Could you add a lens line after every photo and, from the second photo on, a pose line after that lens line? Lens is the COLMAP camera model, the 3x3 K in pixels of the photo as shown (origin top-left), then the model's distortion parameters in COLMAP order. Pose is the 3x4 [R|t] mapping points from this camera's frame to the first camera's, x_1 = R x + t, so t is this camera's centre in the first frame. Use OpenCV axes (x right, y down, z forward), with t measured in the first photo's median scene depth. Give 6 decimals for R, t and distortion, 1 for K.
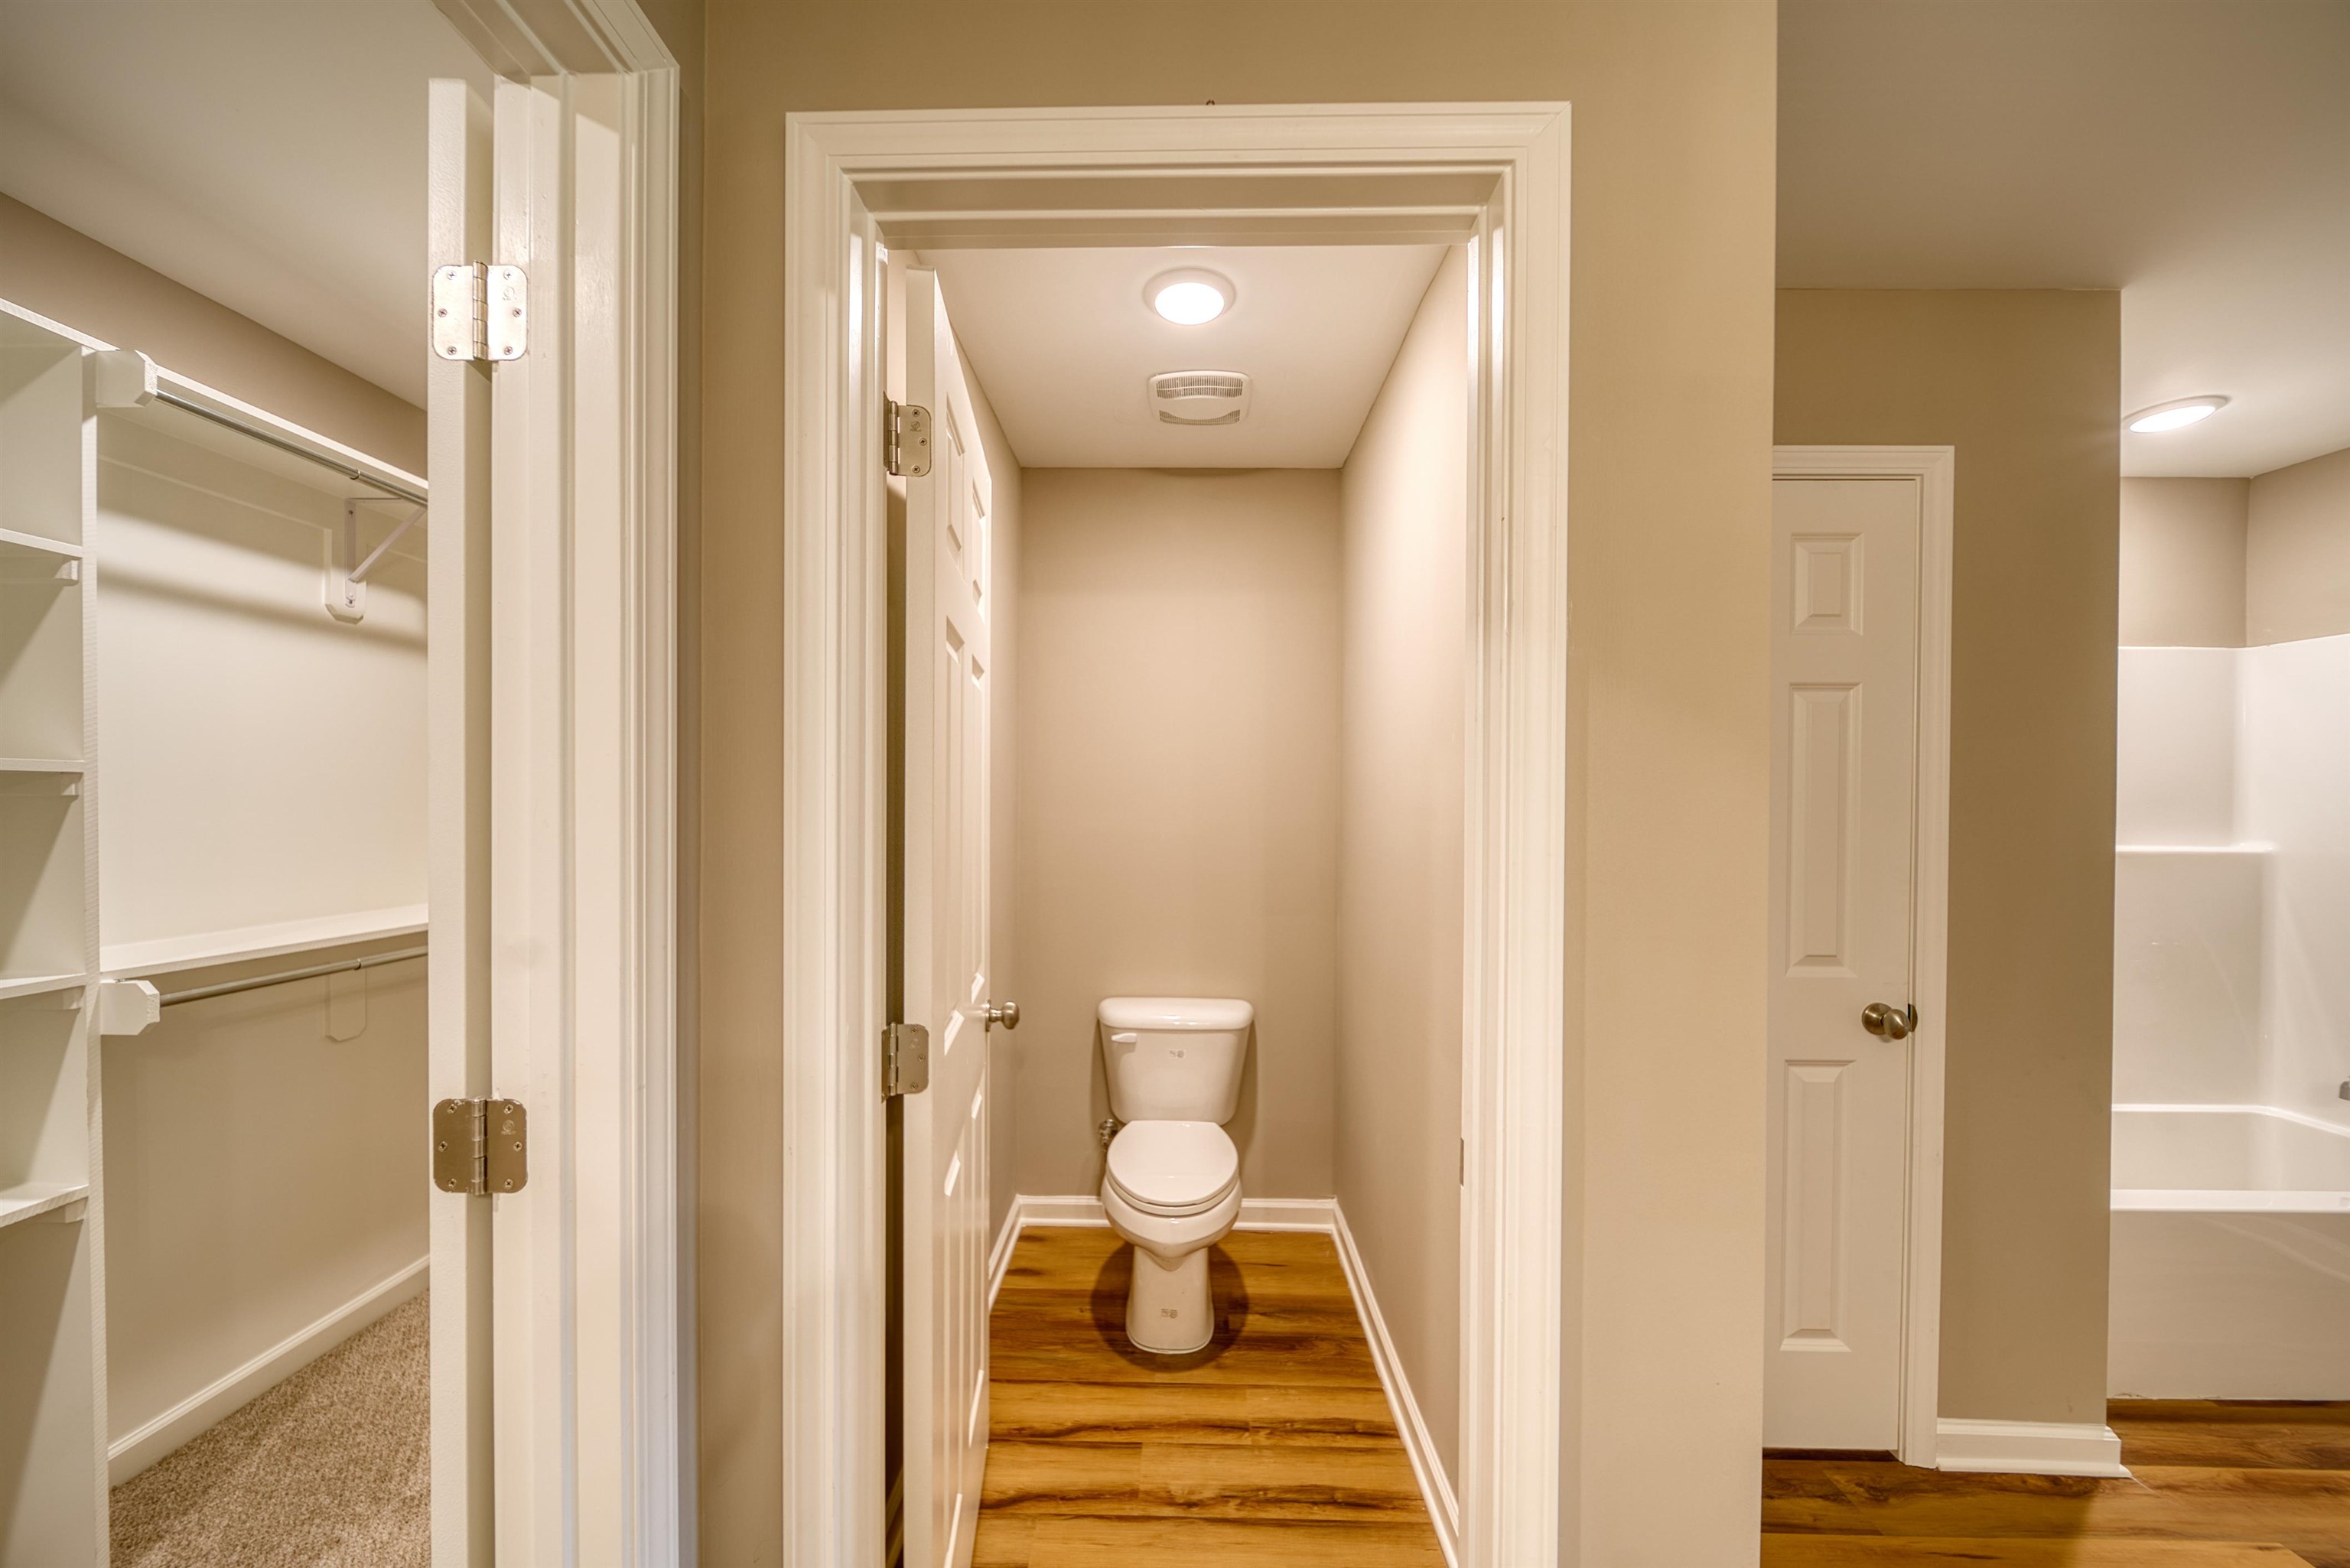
lens RADIAL K [[835.7, 0, 1154.0], [0, 835.7, 809.4], [0, 0, 1]] dist [-0.000802, -0.000134]
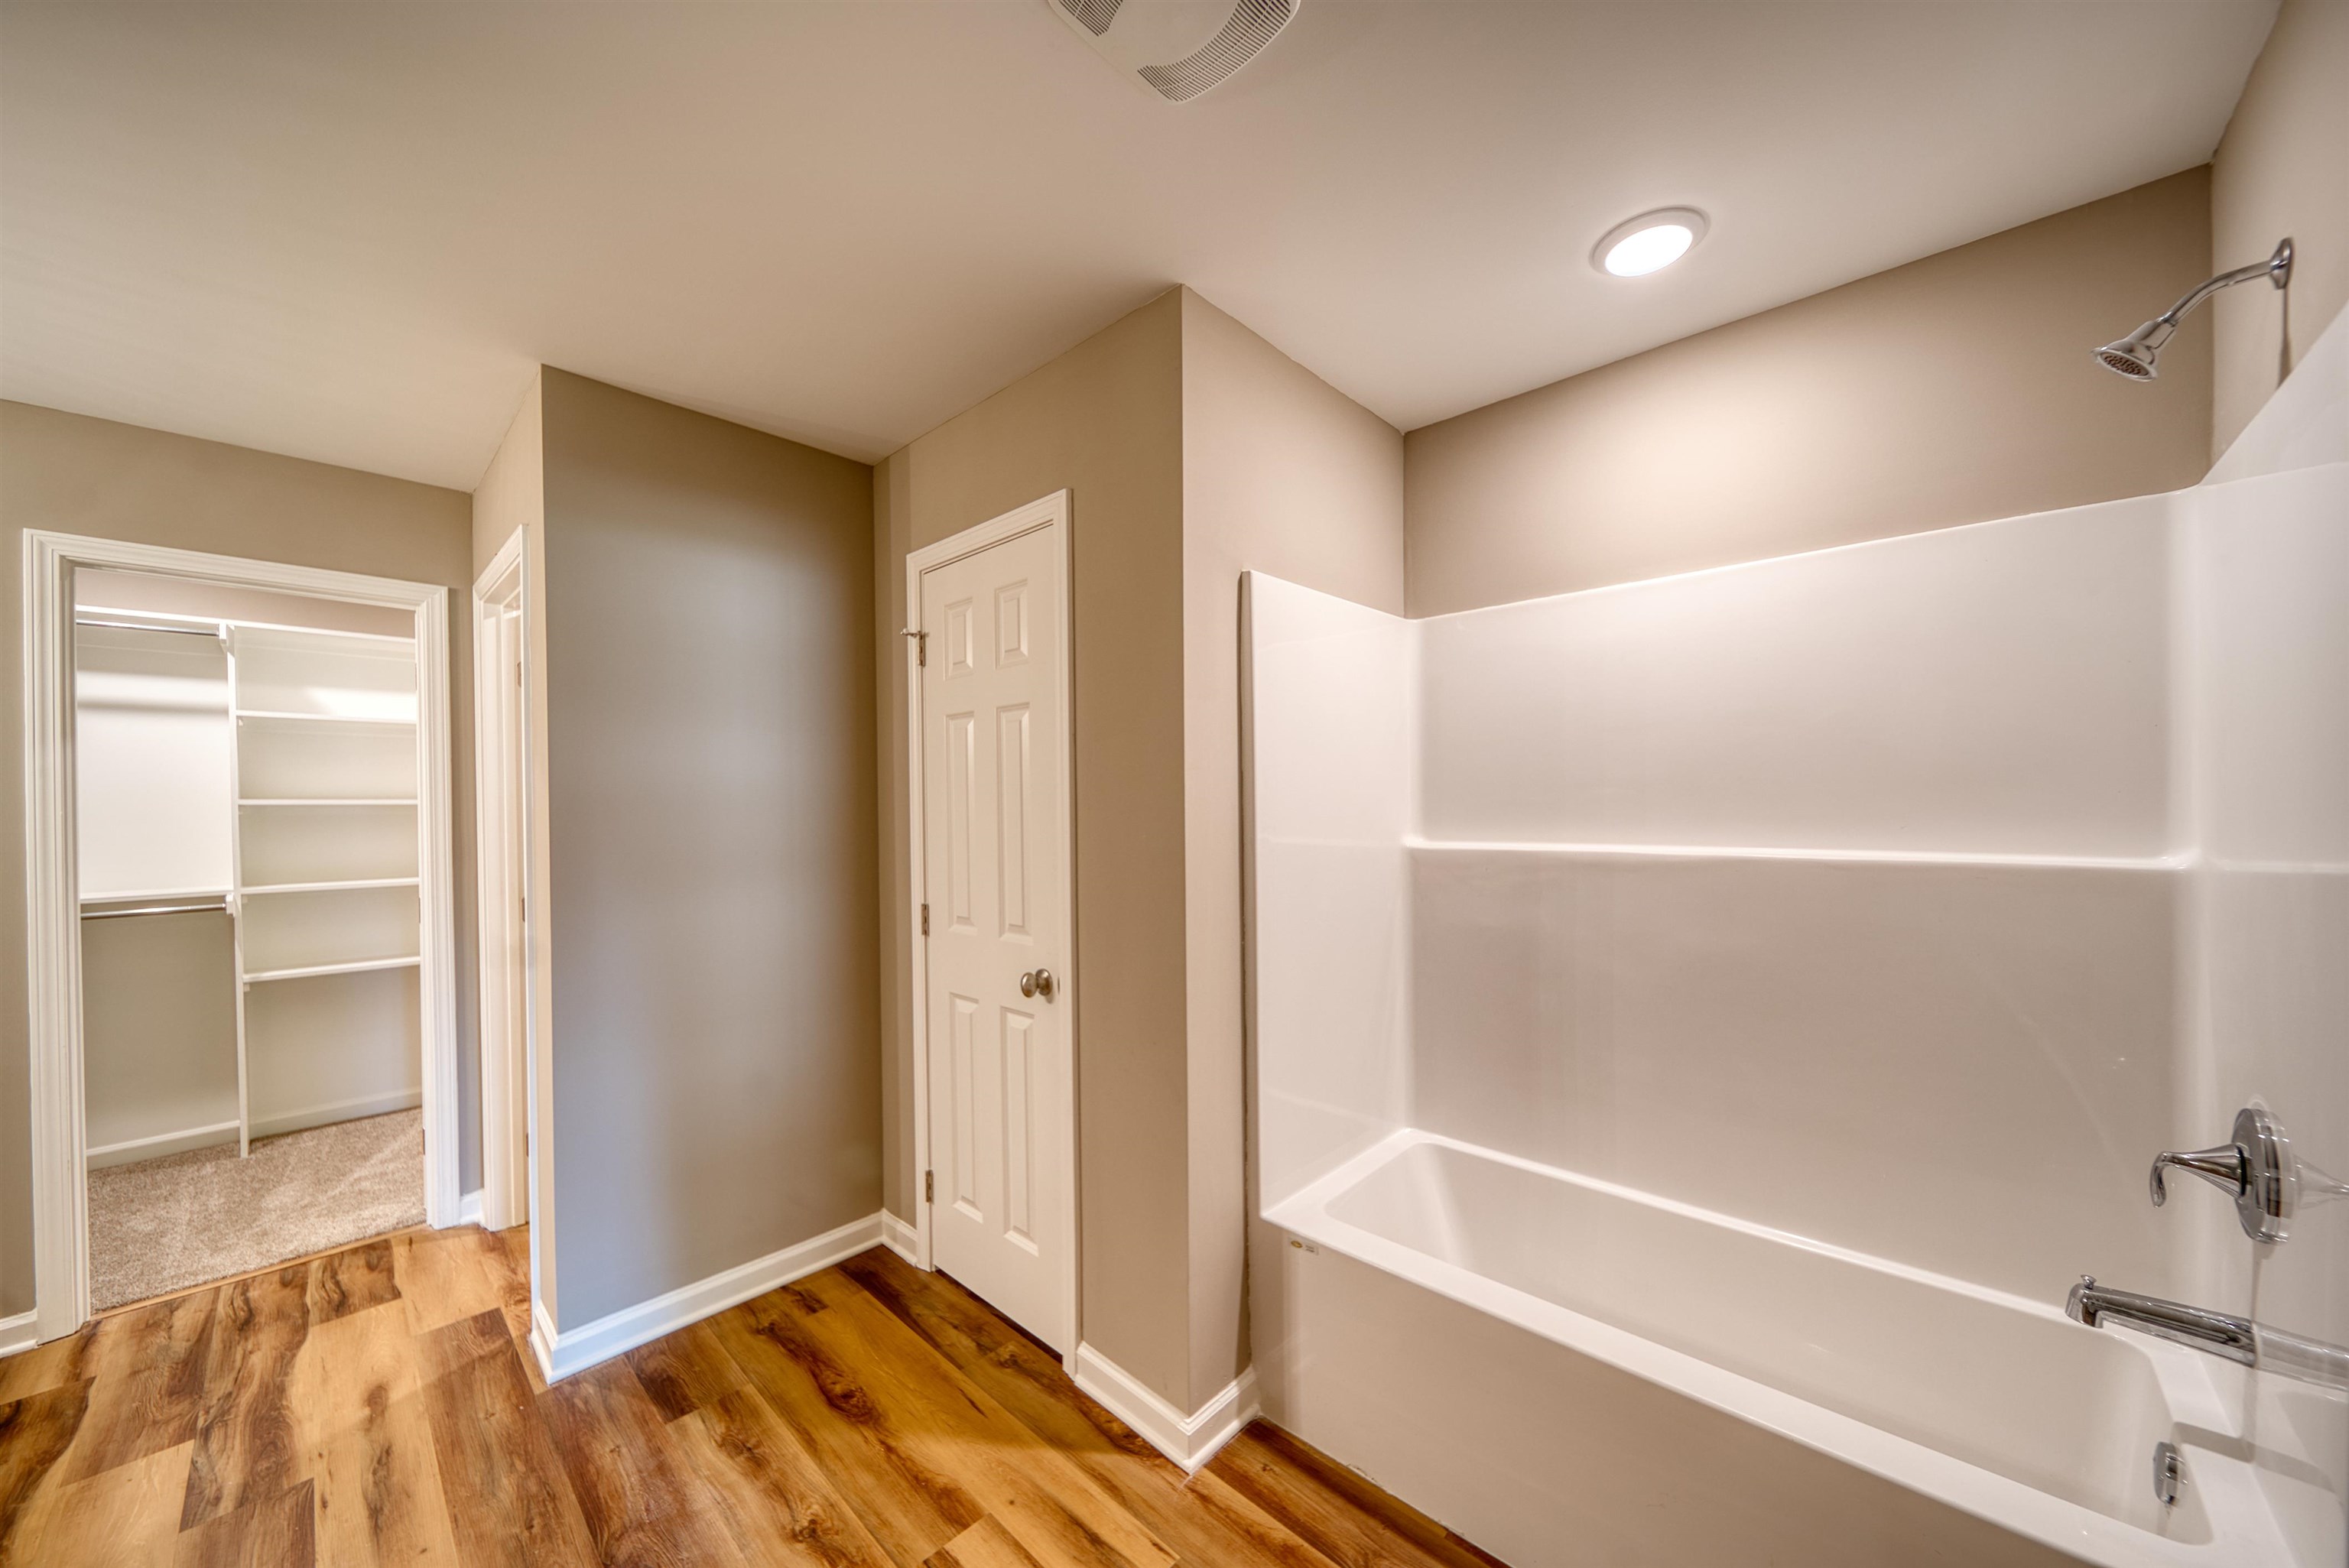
lens RADIAL K [[809.5, 0, 1178.3], [0, 809.5, 815.2], [0, 0, 1]] dist [0.000813, 0.000028]
pose [[0.747106, -0.004258, -0.664691, 1.799913], [0.002786, 0.999991, -0.003274, 0.019926], [0.664699, 0.000594, 0.747111, 0.269026]]
